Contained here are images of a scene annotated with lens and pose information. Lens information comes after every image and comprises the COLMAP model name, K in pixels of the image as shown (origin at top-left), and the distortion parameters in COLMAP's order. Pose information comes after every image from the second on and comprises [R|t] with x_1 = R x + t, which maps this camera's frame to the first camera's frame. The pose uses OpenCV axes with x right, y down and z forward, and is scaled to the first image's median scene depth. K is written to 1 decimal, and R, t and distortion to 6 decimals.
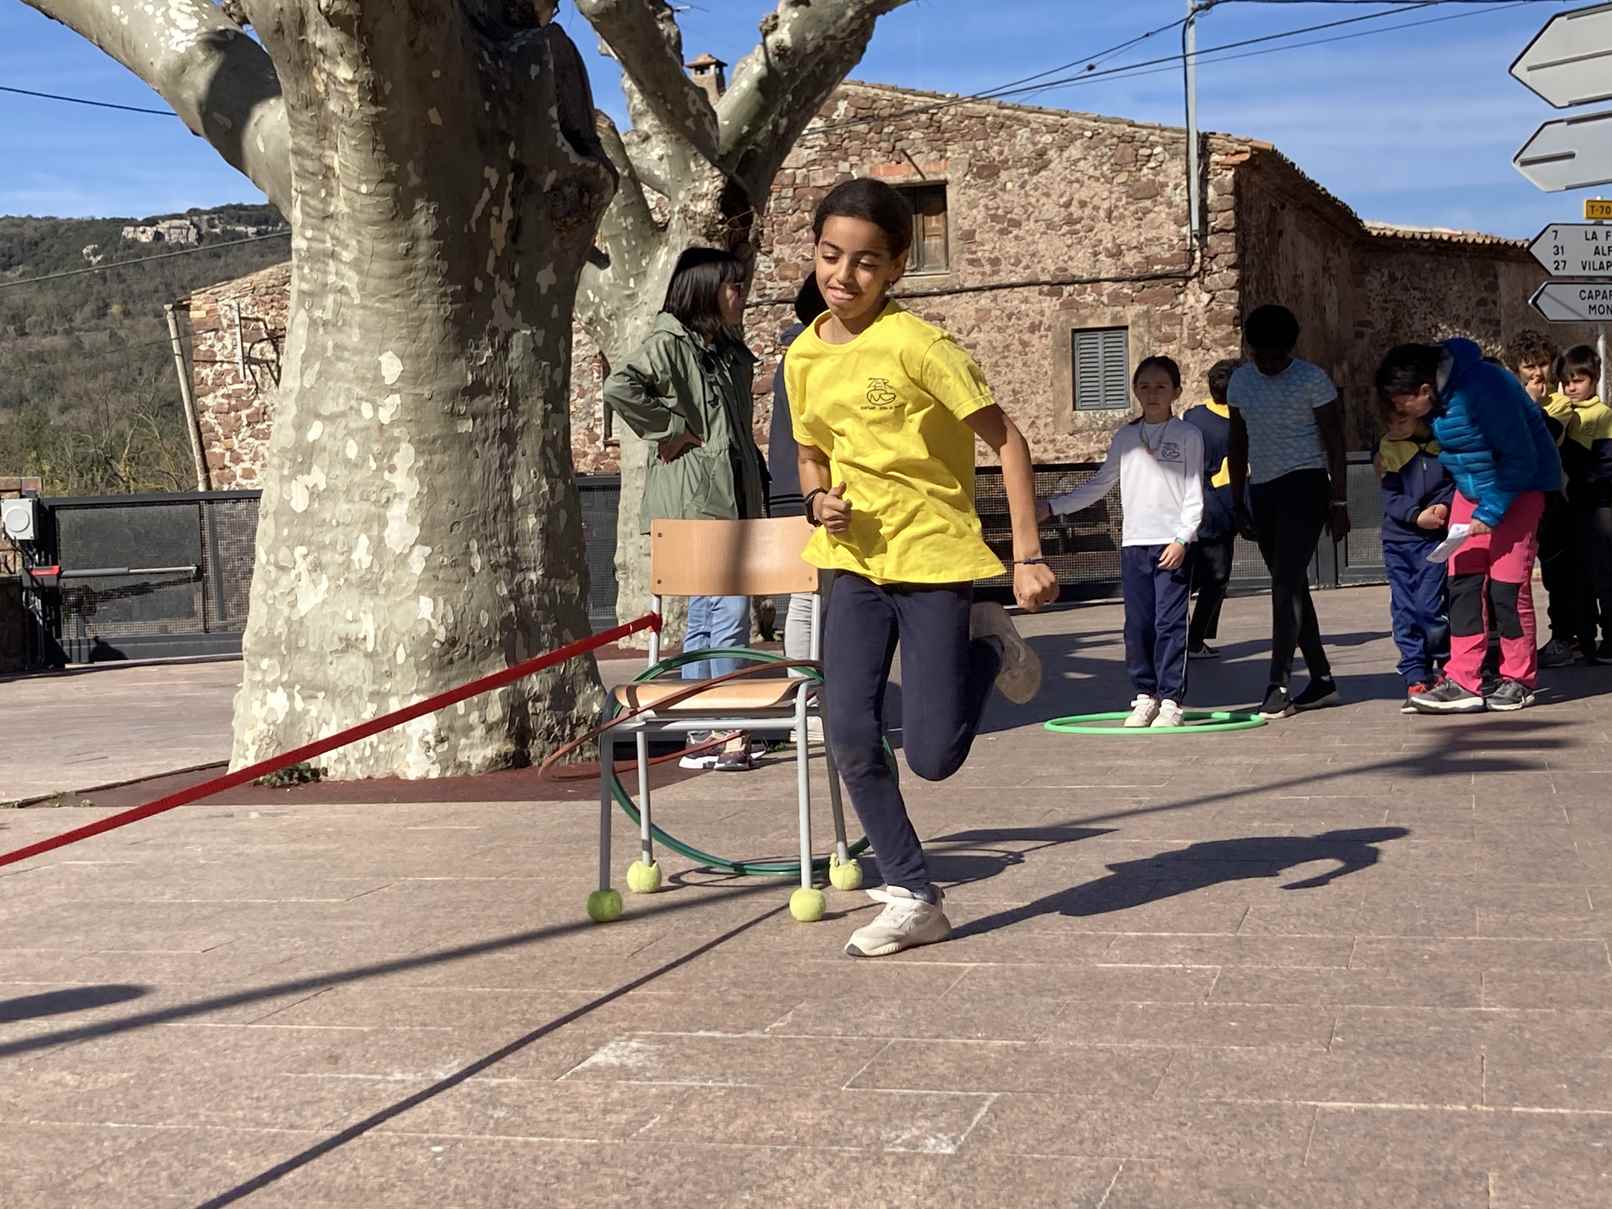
lens RADIAL K [[2496.9, 0, 830.8], [0, 2496.9, 549.6], [0, 0, 1]] dist [0.056358, 0.000000]
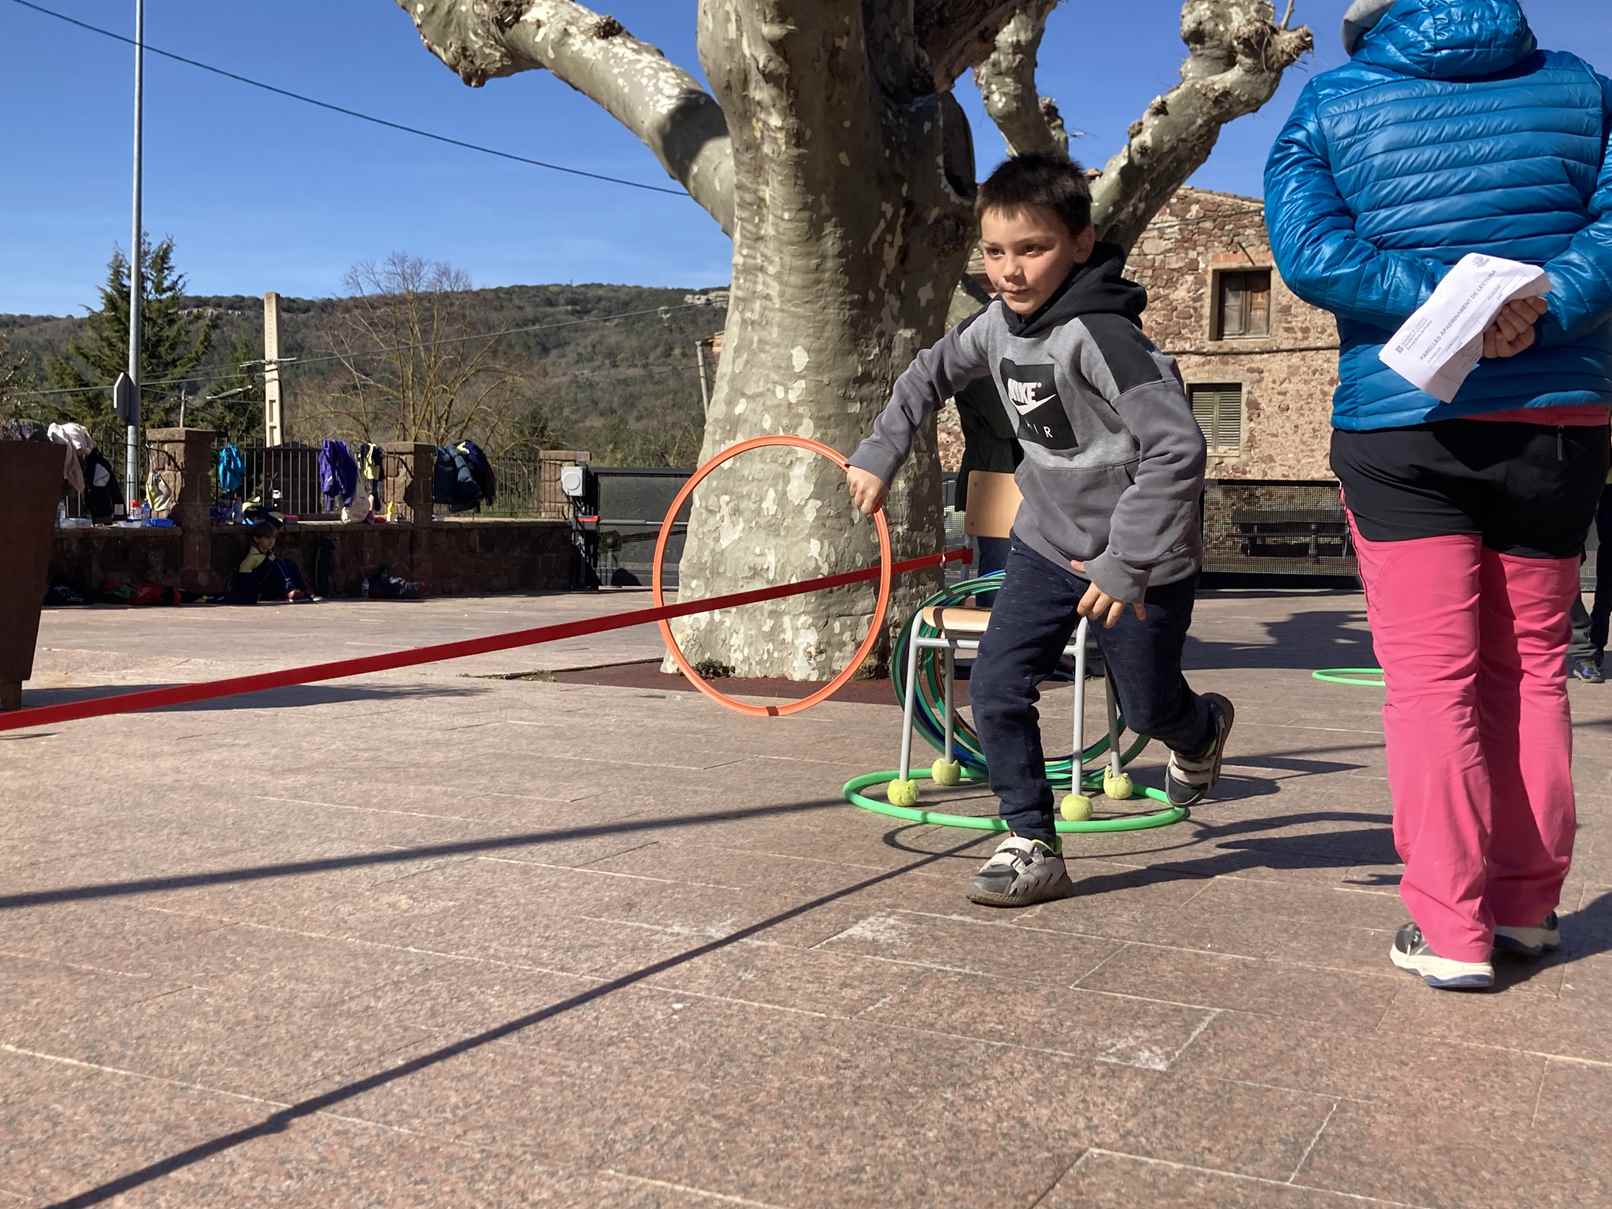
lens RADIAL K [[1796.2, 0, 824.6], [0, 1796.2, 567.8], [0, 0, 1]] dist [0.009896, 0.000000]
pose [[0.980112, 0.063441, -0.188032, 0.005941], [-0.060241, 0.997926, 0.022689, 0.004933], [0.189082, -0.010911, 0.981901, 0.041726]]
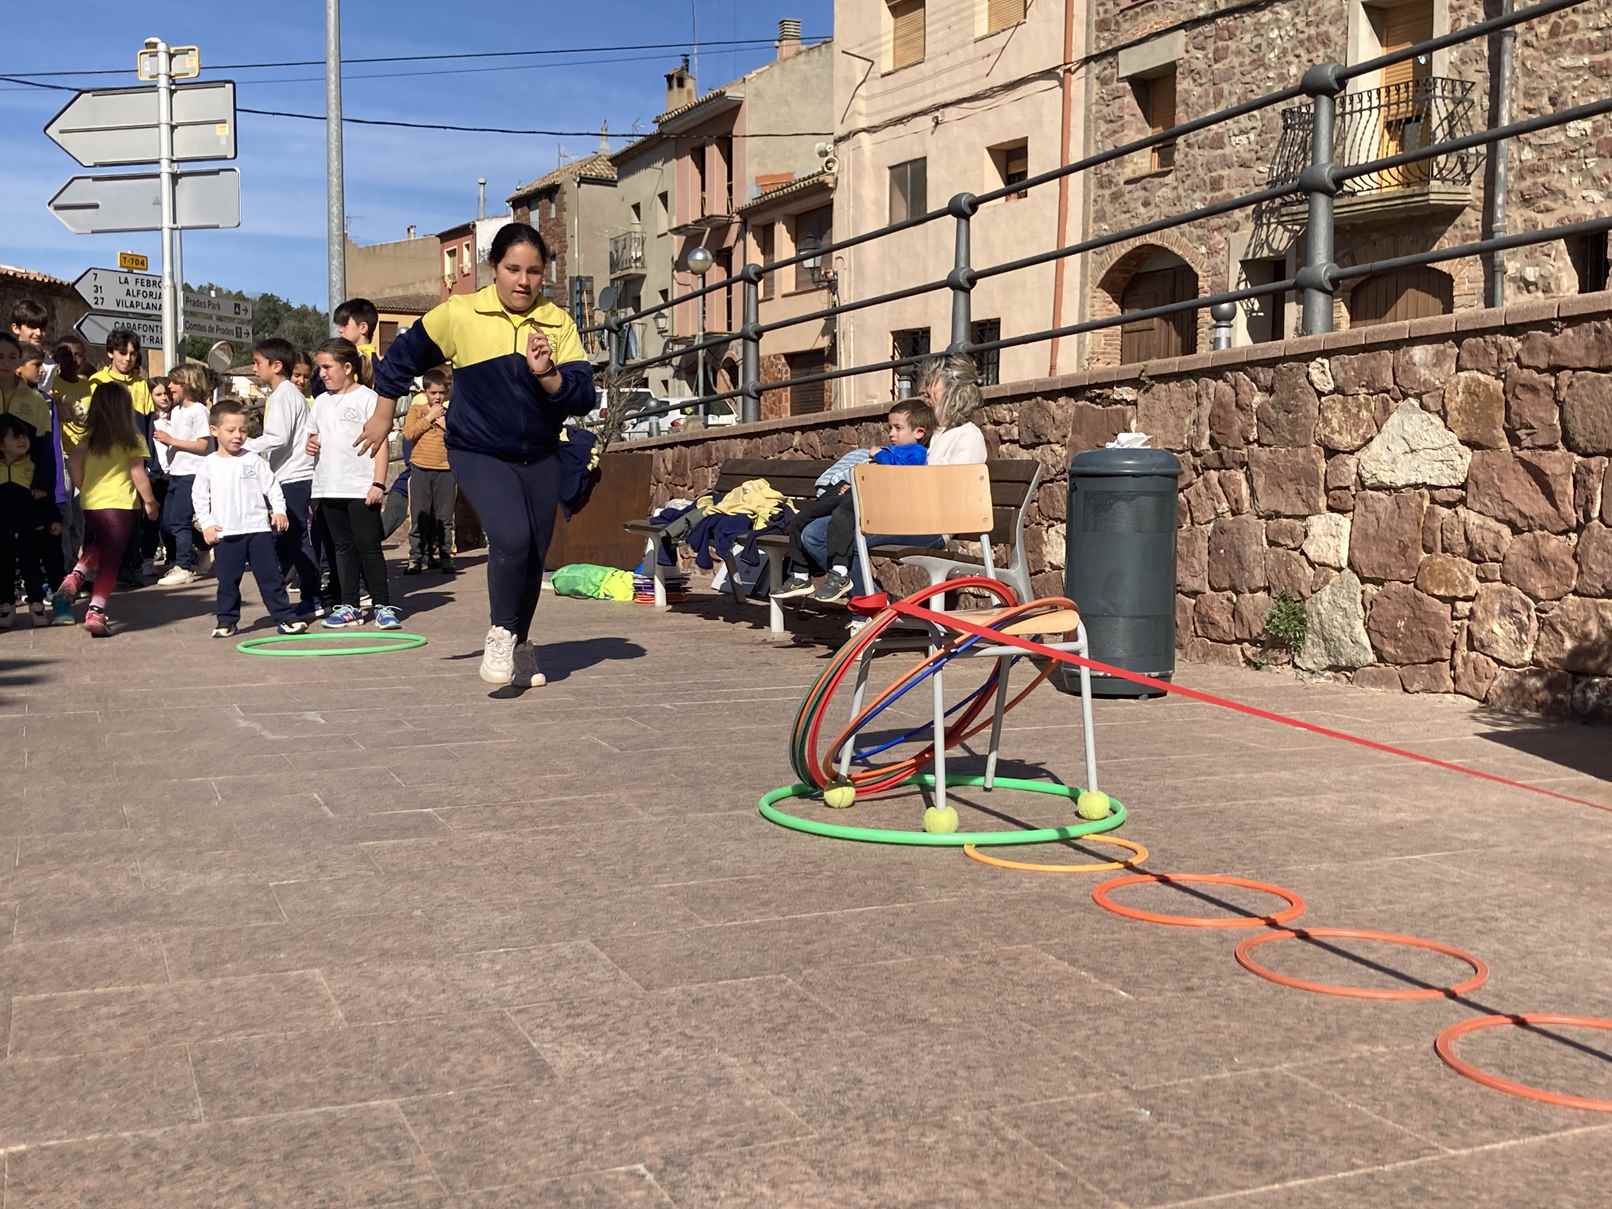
lens RADIAL K [[1796.2, 0, 818.9], [0, 1796.2, 617.1], [0, 0, 1]] dist [0.009896, 0.000000]
pose [[0.792415, -0.010473, 0.609892, 0.027586], [-0.020908, 0.998799, 0.044317, 0.000563], [-0.609623, -0.047868, 0.791245, 0.053912]]
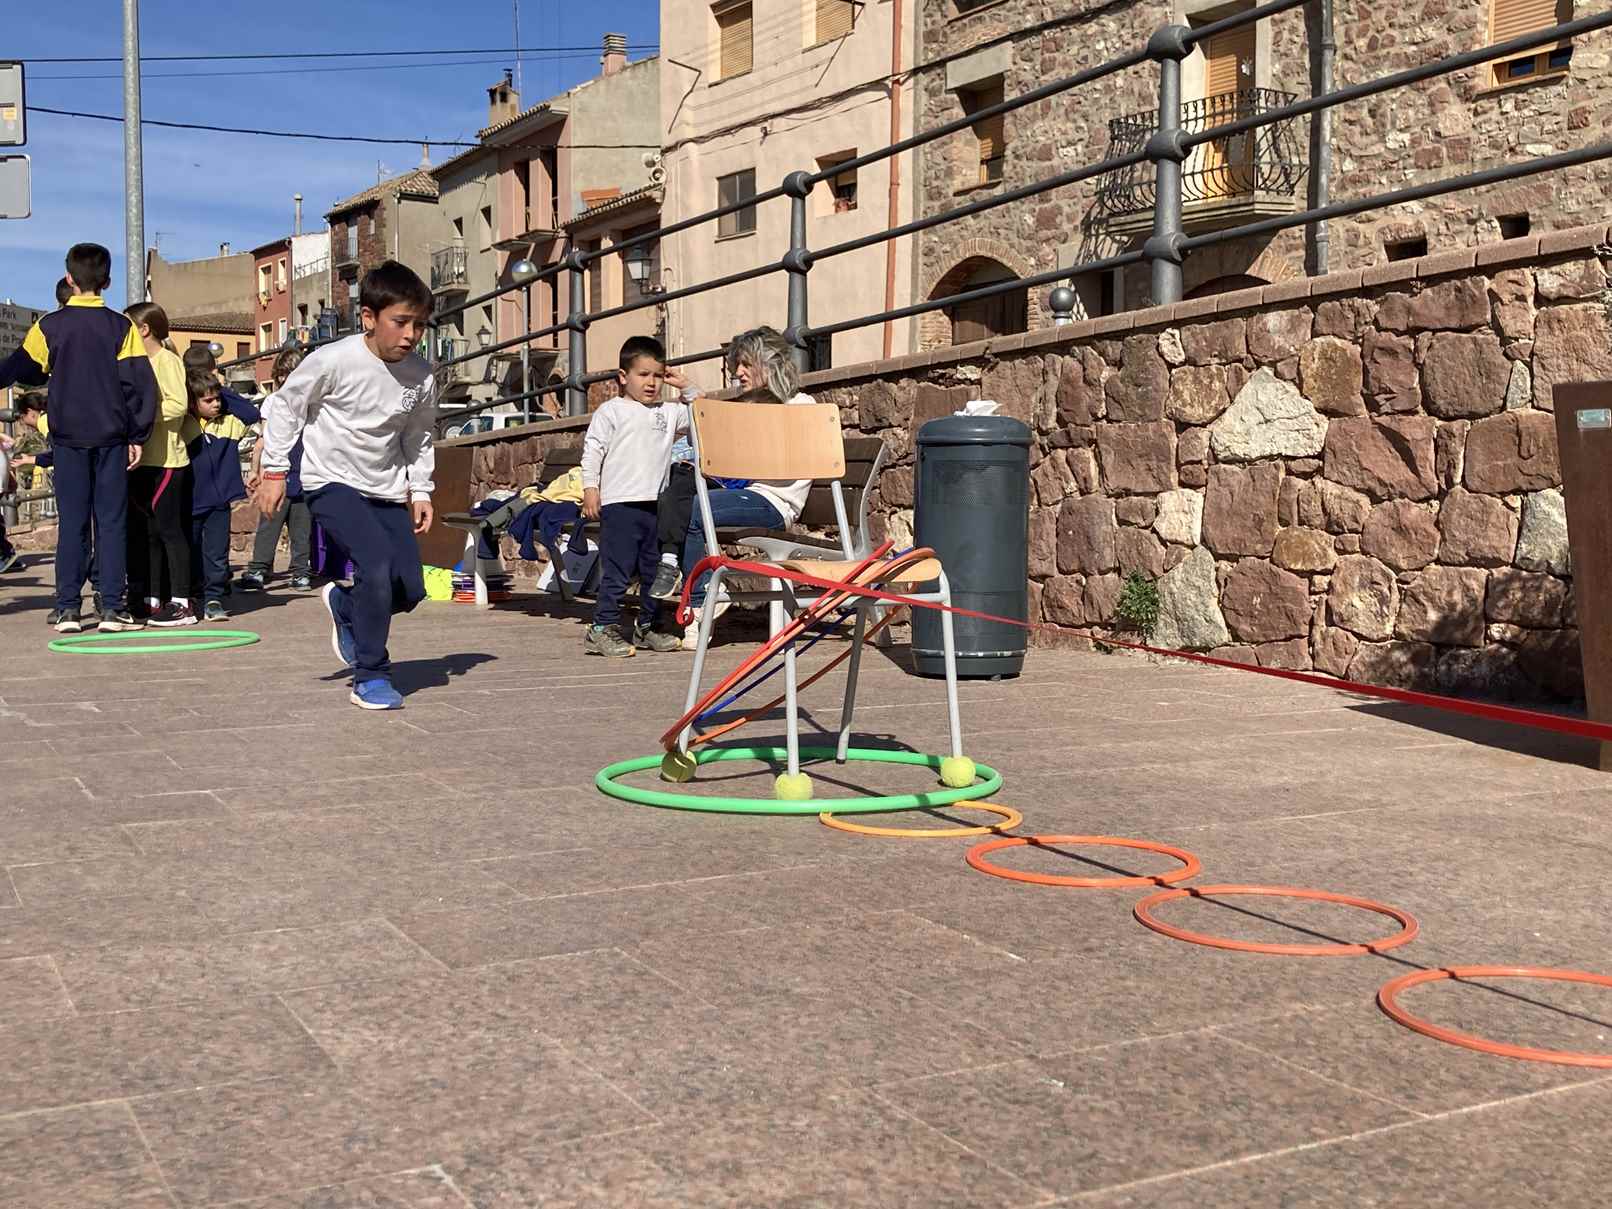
lens RADIAL K [[1796.2, 0, 822.1], [0, 1796.2, 624.1], [0, 0, 1]] dist [0.009896, 0.000000]
pose [[0.729824, -0.009241, 0.683573, 0.039039], [-0.017201, 0.999344, 0.031875, 0.009093], [-0.683419, -0.035022, 0.729186, 0.069446]]
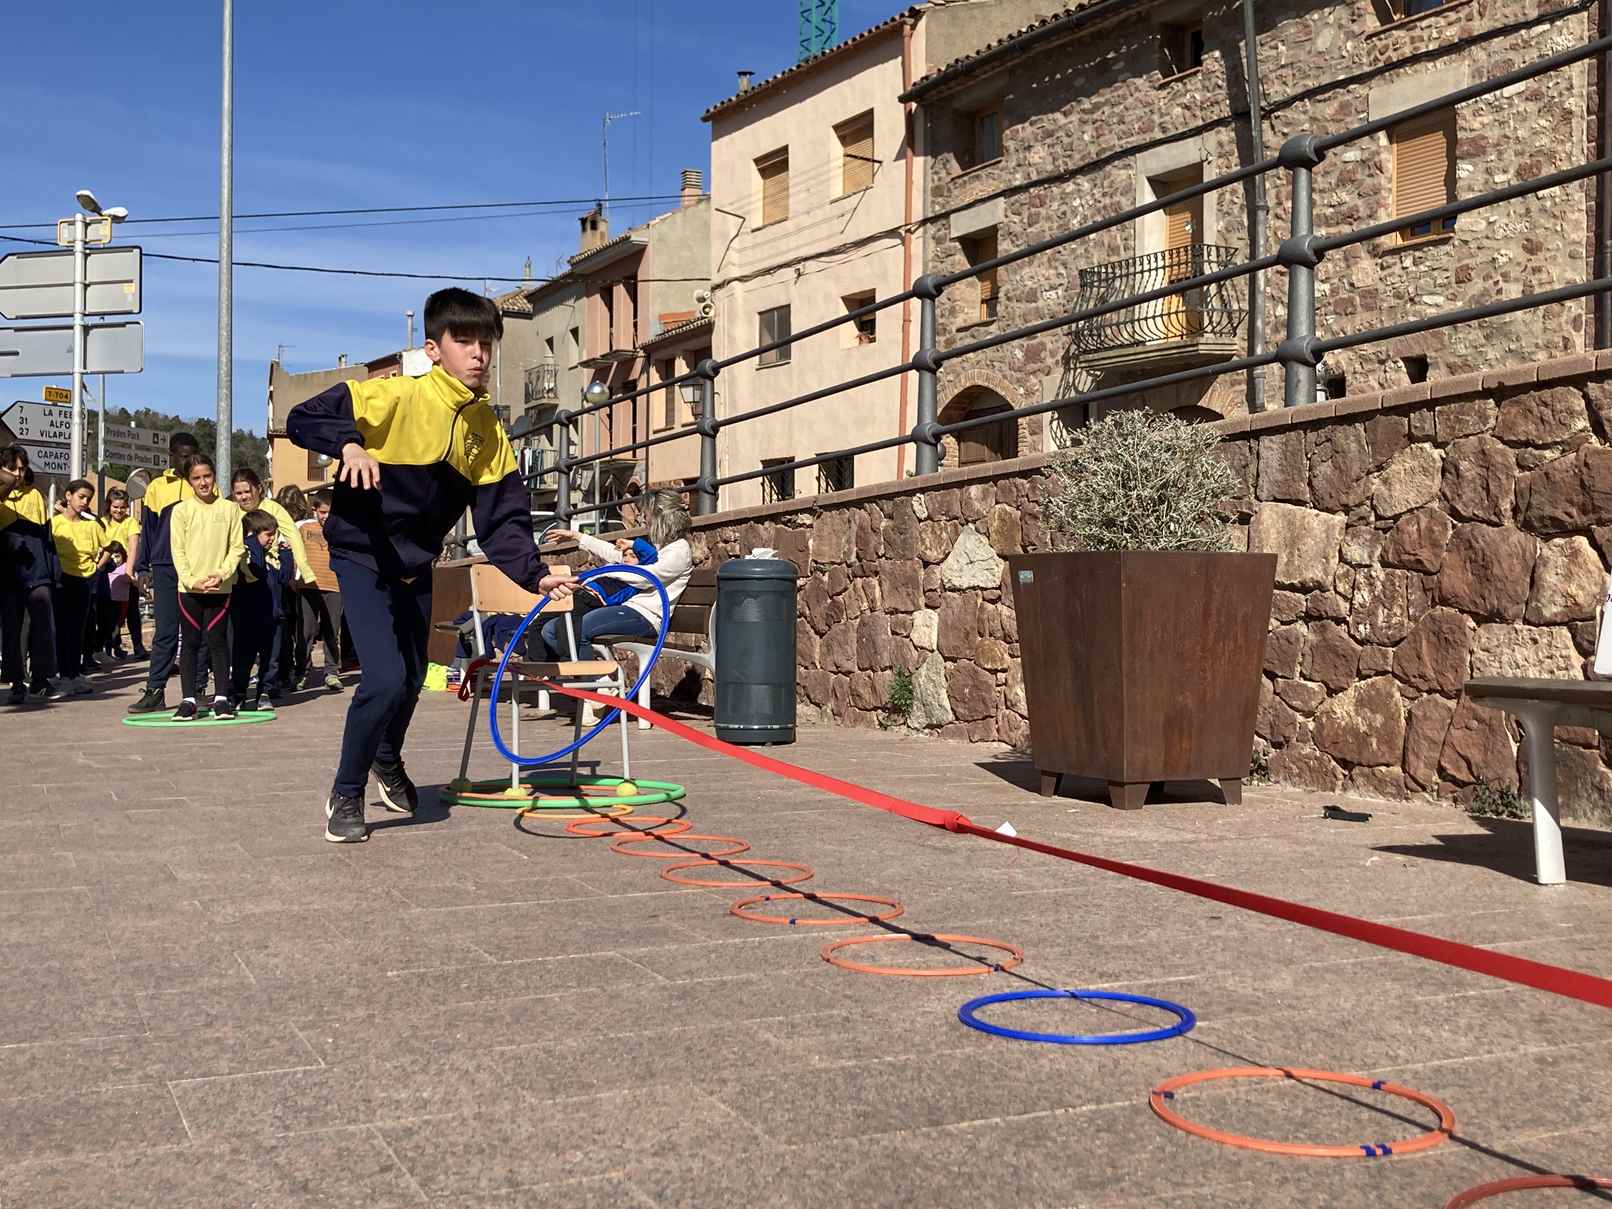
lens RADIAL K [[1796.2, 0, 797.0], [0, 1796.2, 582.6], [0, 0, 1]] dist [0.009896, 0.000000]
pose [[0.778067, 0.043322, 0.626685, 0.004931], [-0.020618, 0.998843, -0.043450, 0.007331], [-0.627842, 0.020886, 0.778060, -0.061640]]
